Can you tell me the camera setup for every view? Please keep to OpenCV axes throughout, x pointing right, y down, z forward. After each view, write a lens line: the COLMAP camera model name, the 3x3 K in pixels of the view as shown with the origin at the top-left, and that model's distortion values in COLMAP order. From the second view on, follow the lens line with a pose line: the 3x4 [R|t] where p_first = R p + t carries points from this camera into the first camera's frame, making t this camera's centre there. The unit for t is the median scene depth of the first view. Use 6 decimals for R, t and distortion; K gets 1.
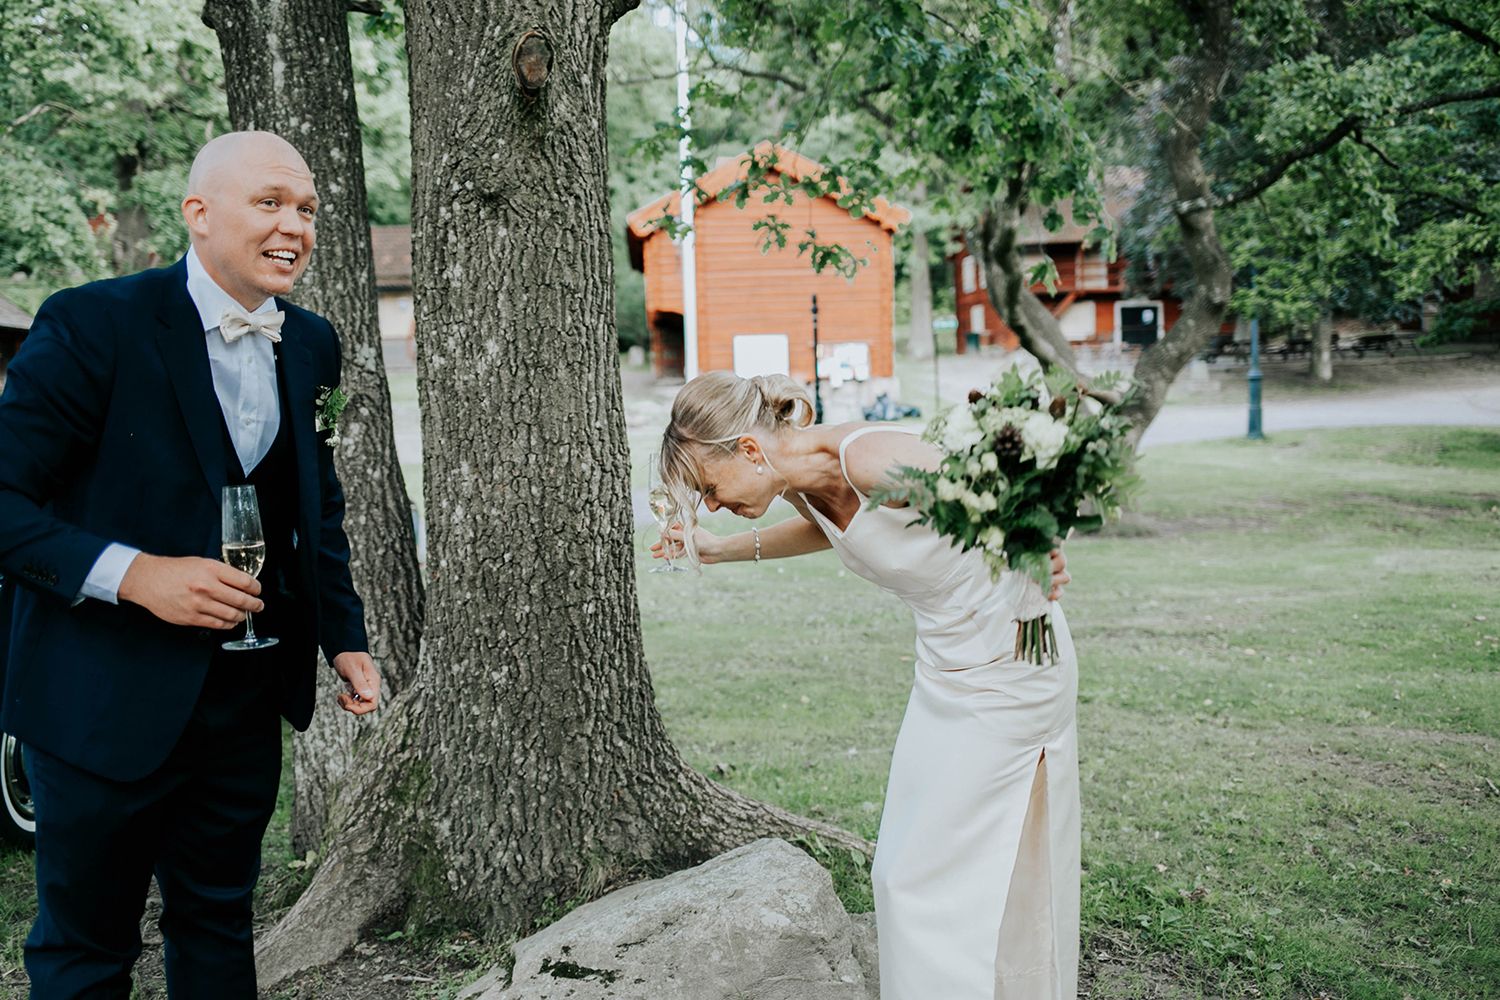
lens RADIAL K [[1437.8, 0, 726.4], [0, 1437.8, 485.2], [0, 0, 1]] dist [-0.057300, 0.029564]
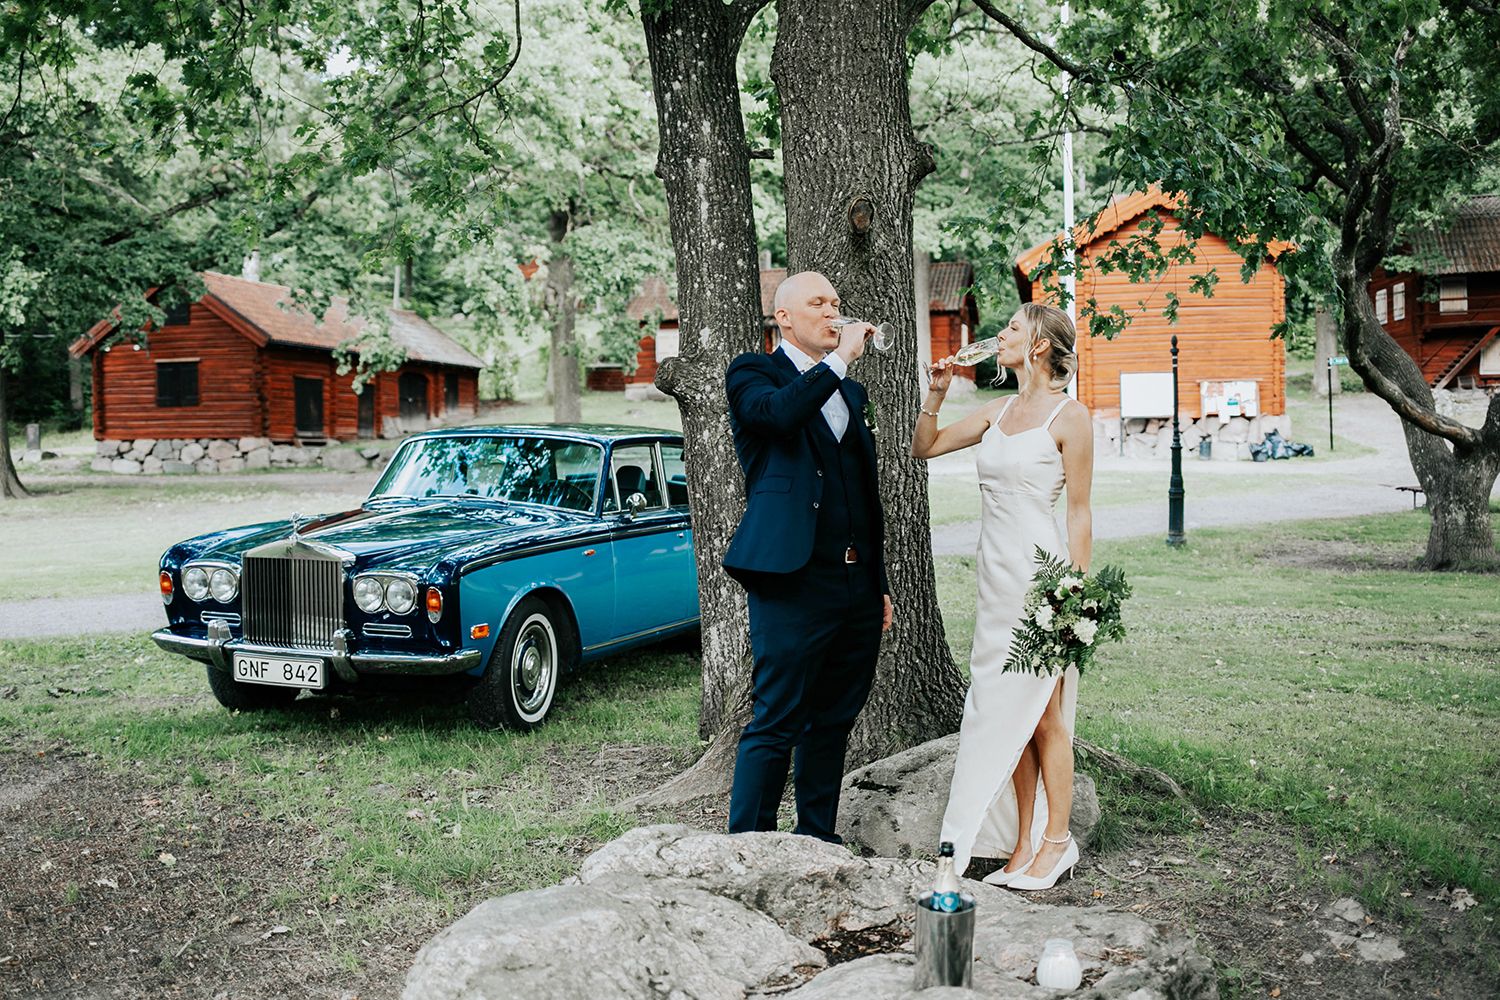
lens RADIAL K [[1437.8, 0, 726.4], [0, 1437.8, 485.2], [0, 0, 1]] dist [-0.057300, 0.029564]
pose [[0.962590, 0.017739, -0.270380, 0.131105], [-0.024347, 0.999481, -0.021108, 0.034079], [0.269865, 0.026901, 0.962522, -0.474547]]
